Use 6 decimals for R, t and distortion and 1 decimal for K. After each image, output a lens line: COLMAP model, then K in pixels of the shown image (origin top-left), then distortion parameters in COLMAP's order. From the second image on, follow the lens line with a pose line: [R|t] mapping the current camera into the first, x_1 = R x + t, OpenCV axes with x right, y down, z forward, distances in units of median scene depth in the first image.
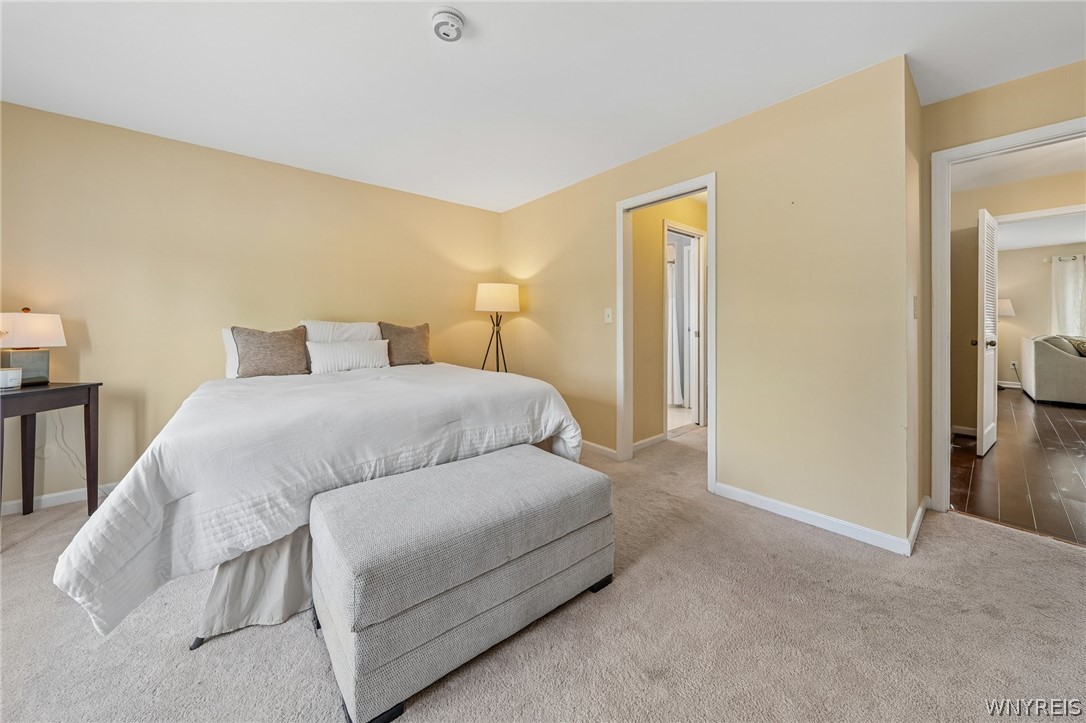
lens RADIAL K [[373.6, 0, 543.8], [0, 373.6, 322.6], [0, 0, 1]] dist [0.000075, -0.000259]
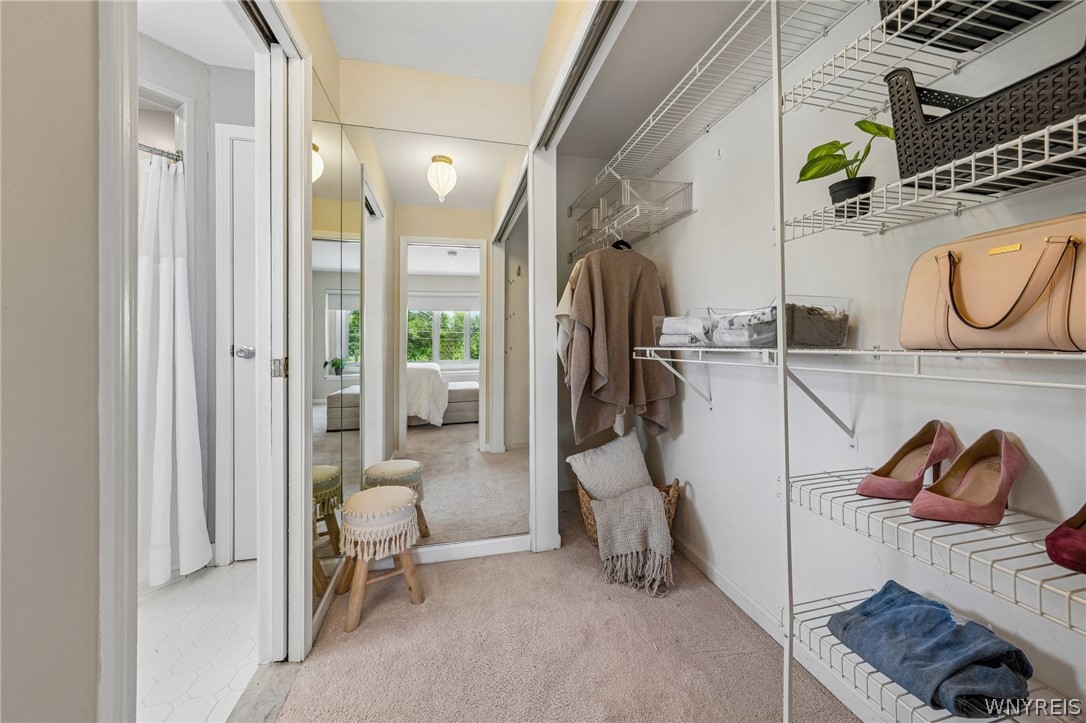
lens RADIAL K [[373.6, 0, 540.5], [0, 373.6, 351.3], [0, 0, 1]] dist [0.000075, -0.000259]
pose [[0.445080, -0.004088, 0.895482, 0.258219], [-0.004482, 0.999967, 0.006793, 0.015598], [-0.895480, -0.007038, 0.445047, 0.754678]]
